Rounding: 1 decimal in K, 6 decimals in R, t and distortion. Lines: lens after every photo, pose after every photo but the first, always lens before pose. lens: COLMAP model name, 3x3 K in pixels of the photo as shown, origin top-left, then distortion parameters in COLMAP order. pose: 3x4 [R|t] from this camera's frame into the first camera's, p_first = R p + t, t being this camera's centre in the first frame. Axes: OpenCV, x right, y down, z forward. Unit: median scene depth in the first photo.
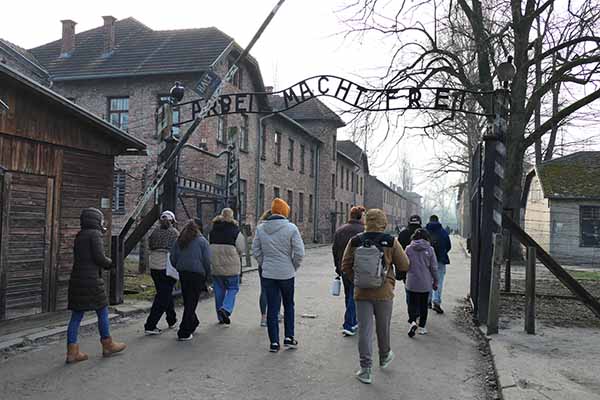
lens RADIAL K [[586.5, 0, 298.7], [0, 586.5, 213.7], [0, 0, 1]] dist [-0.041492, 0.014378]
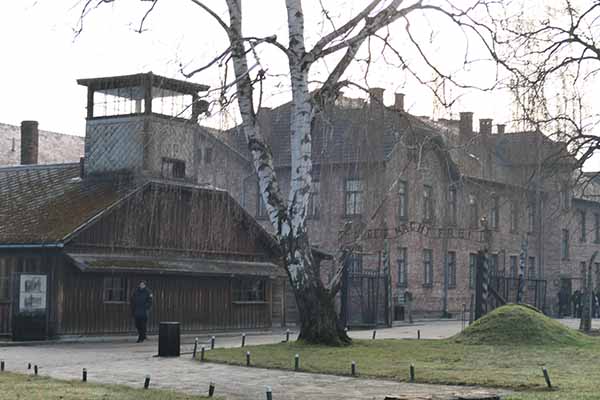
lens RADIAL K [[1508.7, 0, 300.0], [0, 1508.7, 200.0], [0, 0, 1]] dist [0.019222, 0.323400]
pose [[0.959550, -0.028535, -0.280089, 0.480505], [0.015147, 0.998642, -0.049850, -0.017661], [0.281131, 0.043591, 0.958679, -1.776094]]
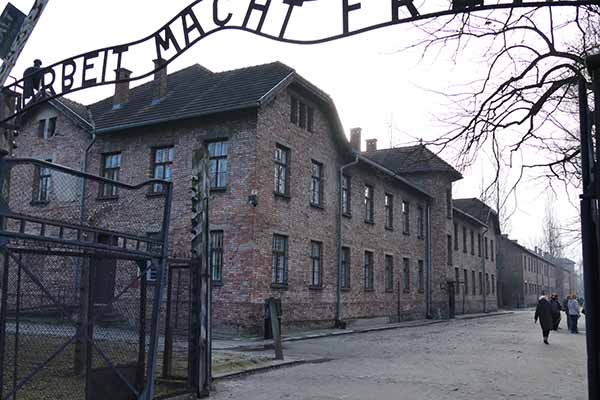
lens RADIAL K [[586.5, 0, 298.7], [0, 586.5, 213.7], [0, 0, 1]] dist [-0.041492, 0.014378]
pose [[0.970641, -0.034149, -0.238098, 0.083823], [0.005506, 0.992765, -0.119944, 0.001206], [0.240472, 0.115112, 0.963806, 0.231101]]
